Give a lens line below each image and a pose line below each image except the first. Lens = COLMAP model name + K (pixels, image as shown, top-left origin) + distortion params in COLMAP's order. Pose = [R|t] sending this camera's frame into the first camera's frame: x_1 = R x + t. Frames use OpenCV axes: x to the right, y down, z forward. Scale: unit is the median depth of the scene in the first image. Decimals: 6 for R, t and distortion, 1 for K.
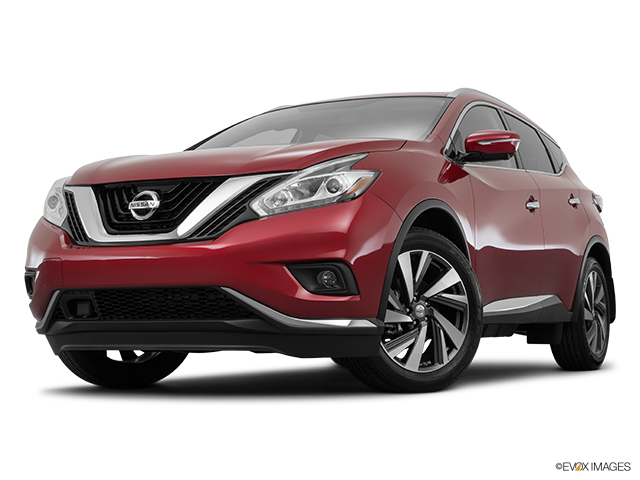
lens RADIAL K [[1082.4, 0, 304.7], [0, 1082.4, 241.4], [0, 0, 1]] dist [0.108647, 0.000000]
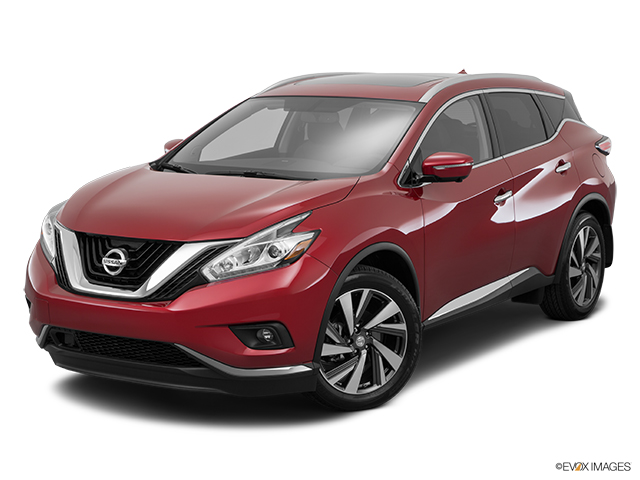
lens RADIAL K [[1182.2, 0, 319.0], [0, 1182.2, 235.4], [0, 0, 1]] dist [0.105545, 0.000000]
pose [[0.996629, 0.015877, -0.080494, 0.163868], [-0.000281, 0.981753, 0.190161, -0.287560], [0.082044, -0.189497, 0.978447, -0.210637]]
